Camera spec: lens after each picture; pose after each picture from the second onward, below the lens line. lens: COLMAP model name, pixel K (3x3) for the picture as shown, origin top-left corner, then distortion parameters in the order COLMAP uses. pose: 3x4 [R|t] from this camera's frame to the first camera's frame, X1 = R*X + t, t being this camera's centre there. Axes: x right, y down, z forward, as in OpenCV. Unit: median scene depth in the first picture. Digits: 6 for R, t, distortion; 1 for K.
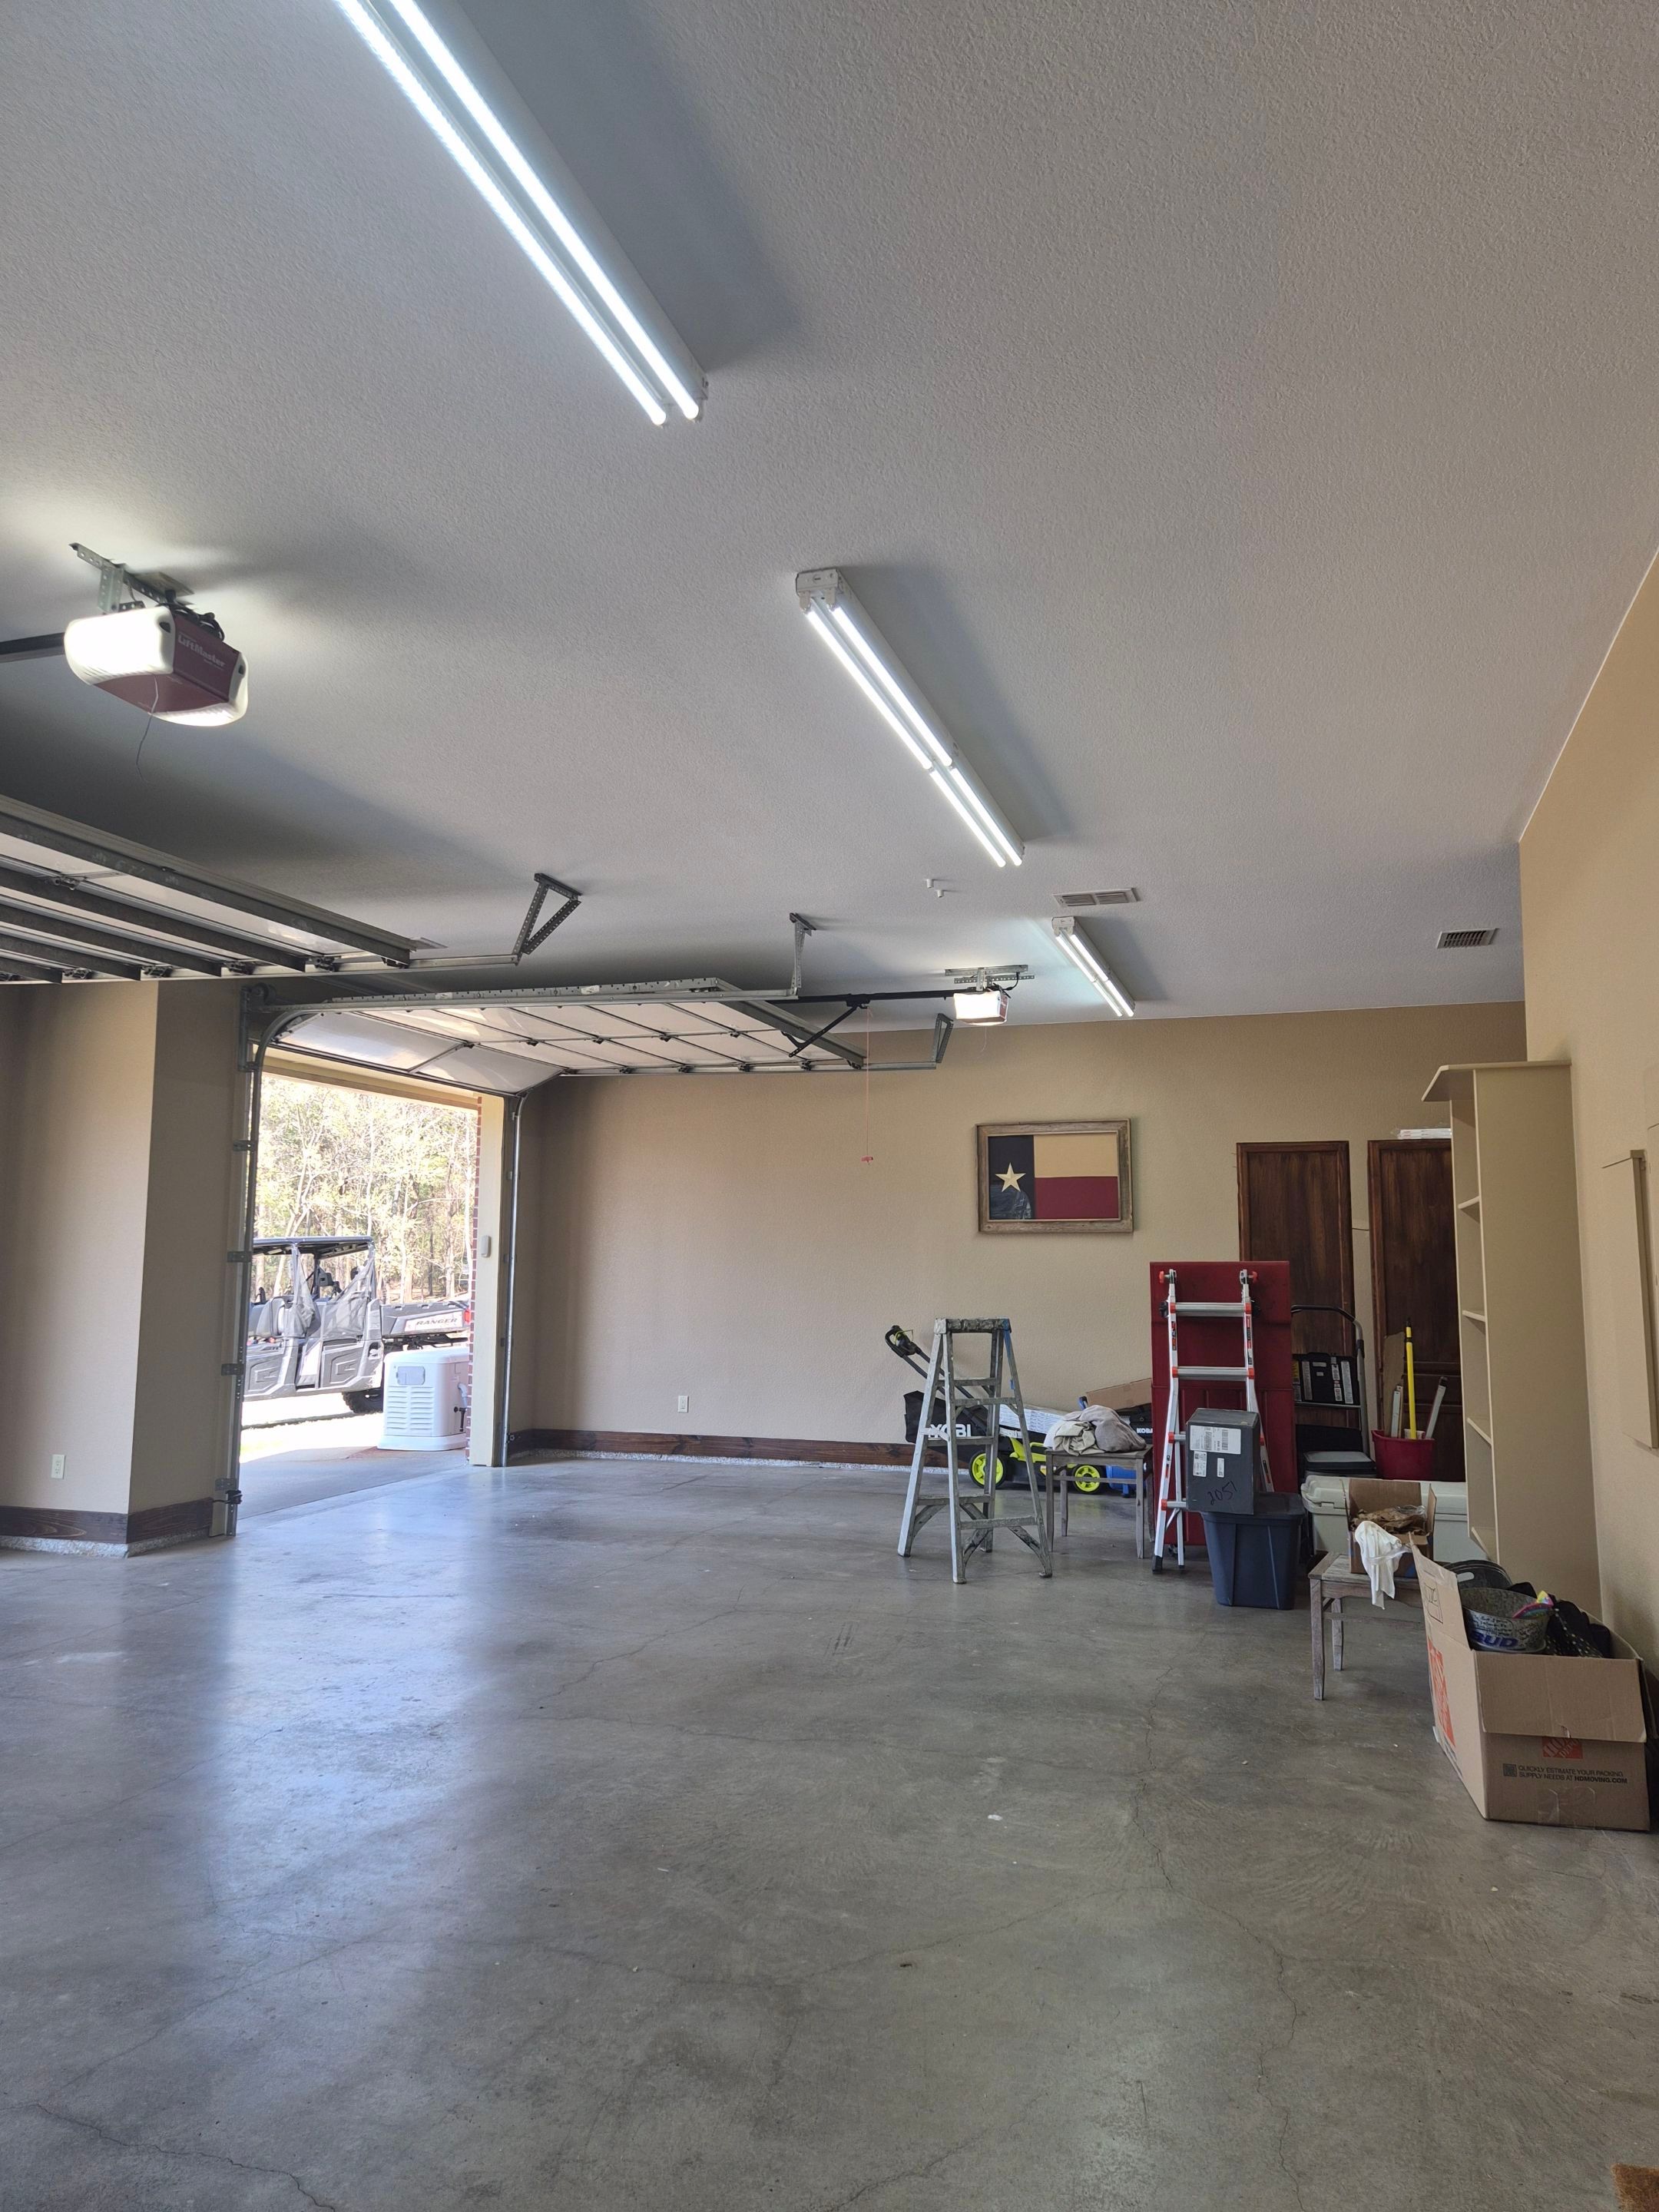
lens RADIAL K [[1469.5, 0, 863.7], [0, 1469.5, 1095.9], [0, 0, 1]] dist [0.065341, -0.052015]
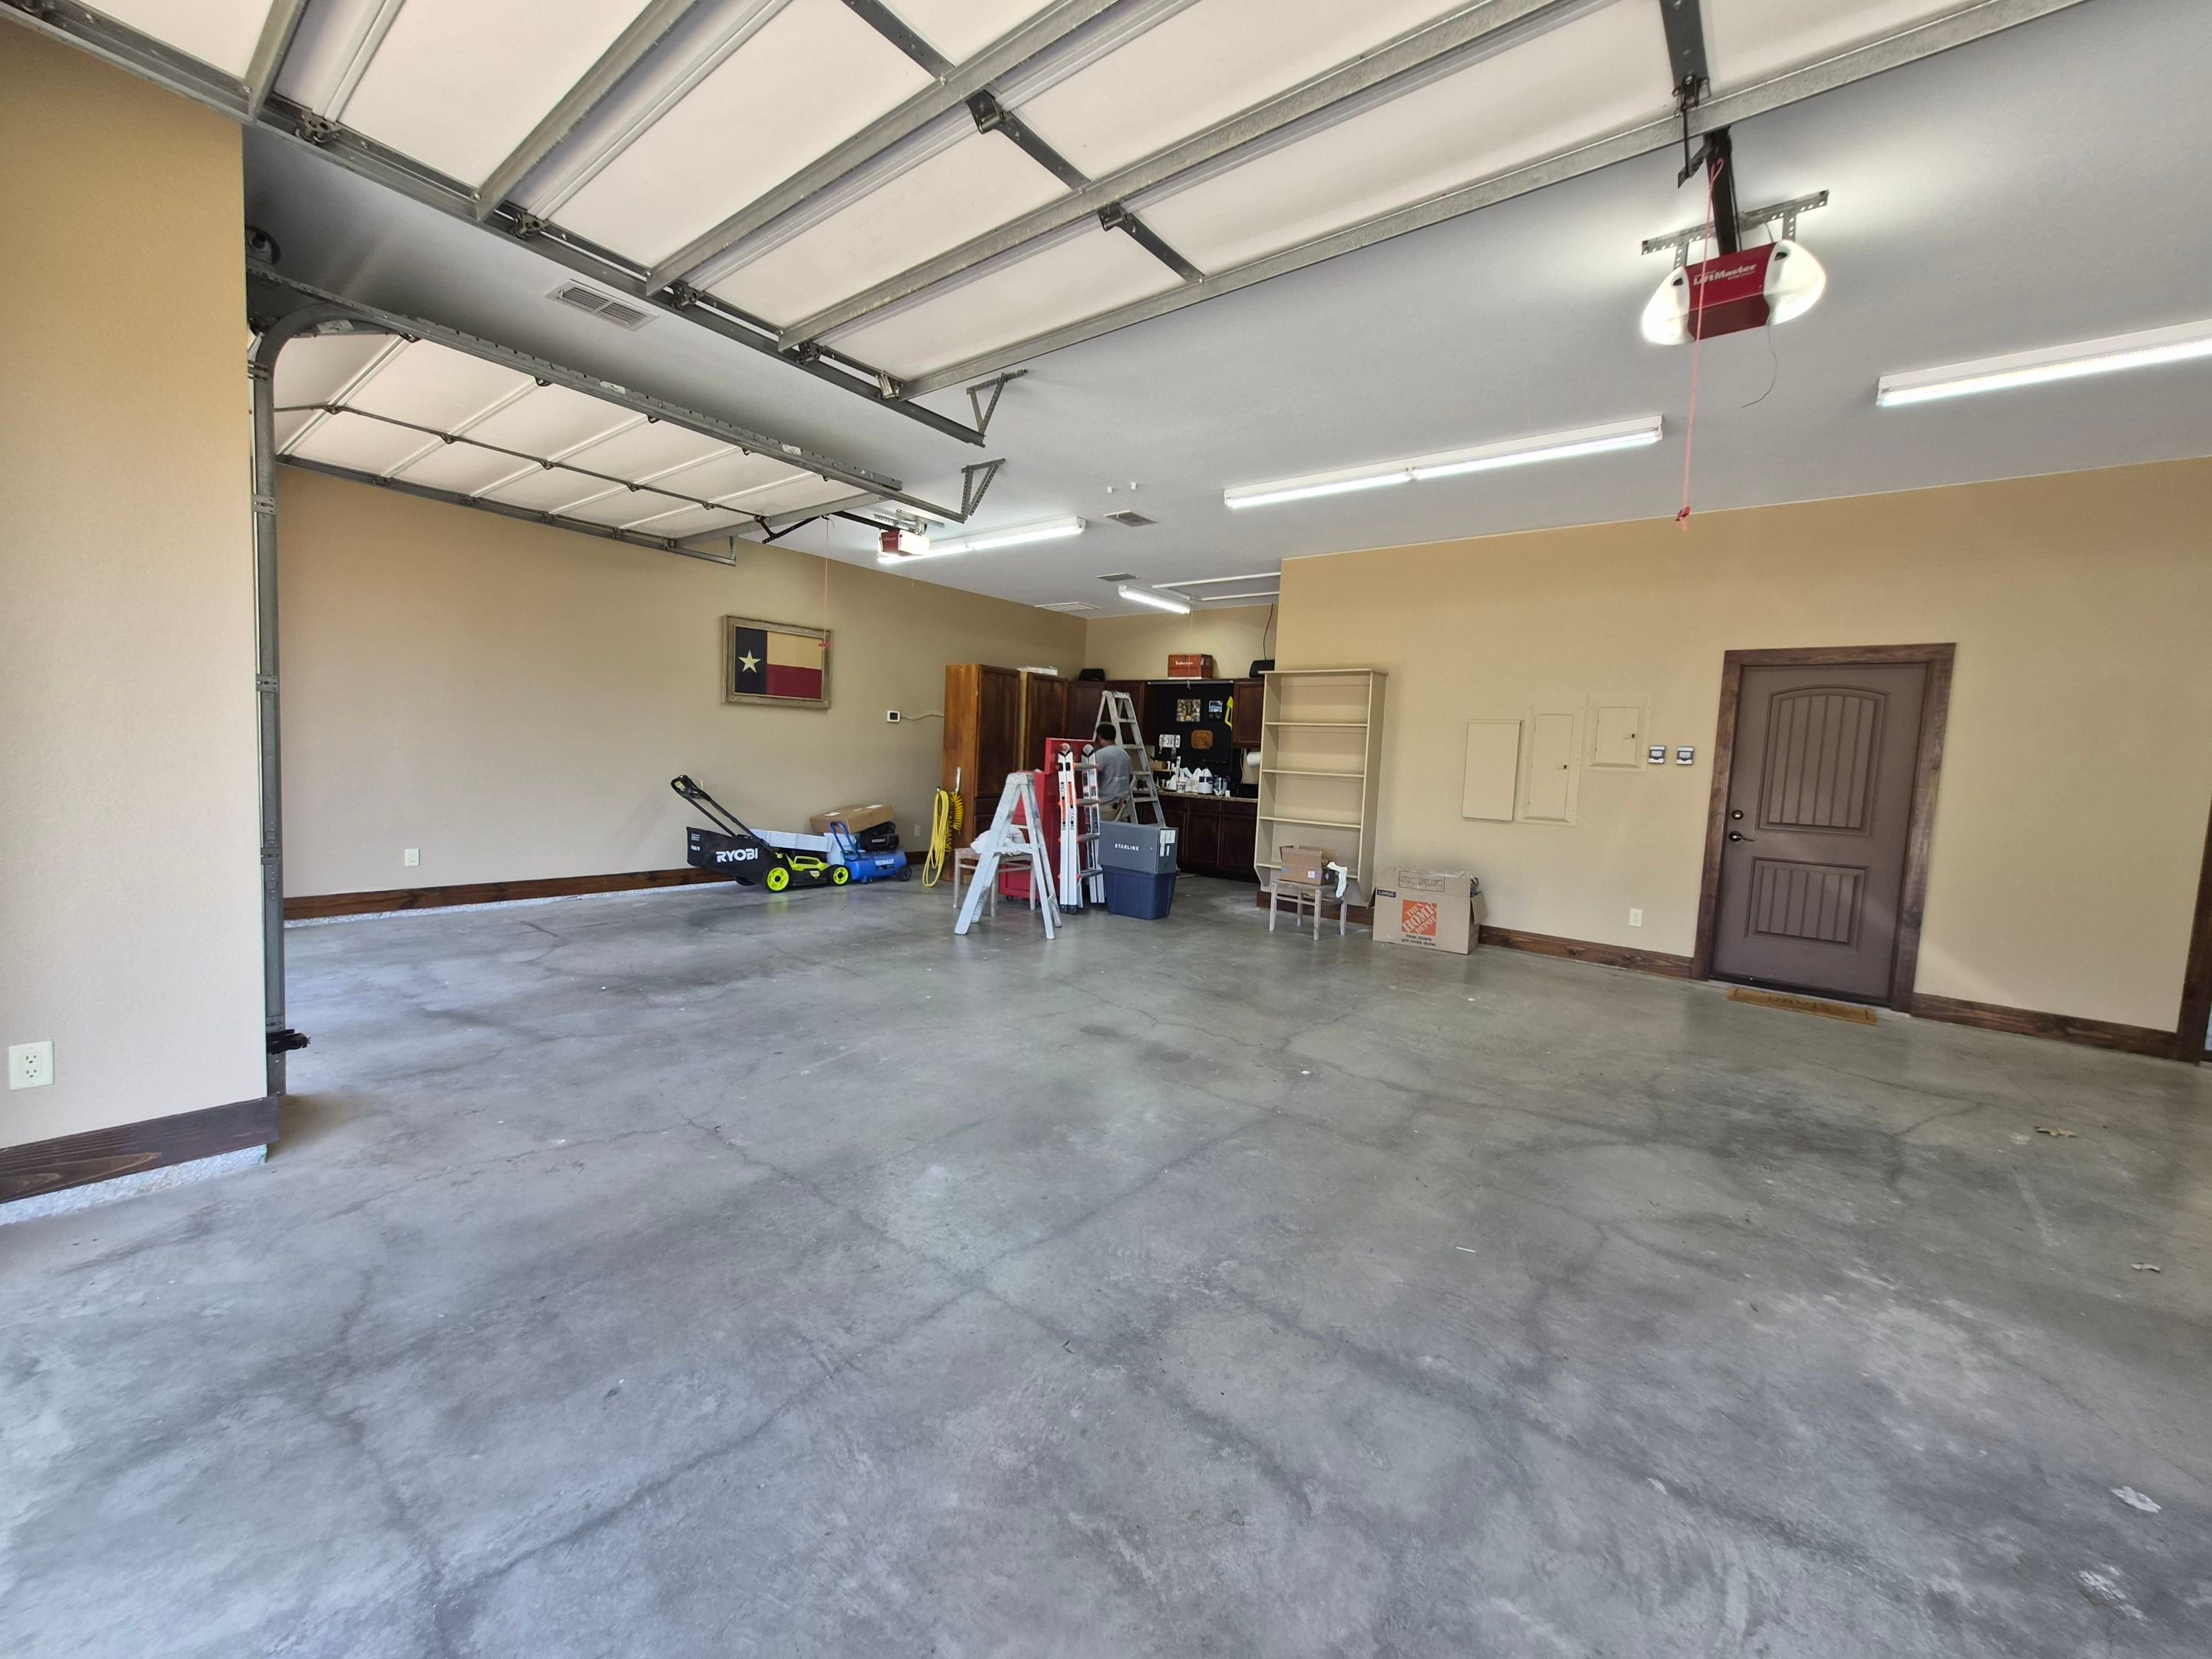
lens RADIAL K [[867.4, 0, 1107.6], [0, 867.4, 821.1], [0, 0, 1]] dist [-0.001006, -0.000694]
pose [[0.370645, -0.062428, 0.926674, -0.511378], [-0.147227, 0.981174, 0.124986, 0.052912], [-0.917031, -0.182757, 0.354476, 0.423027]]
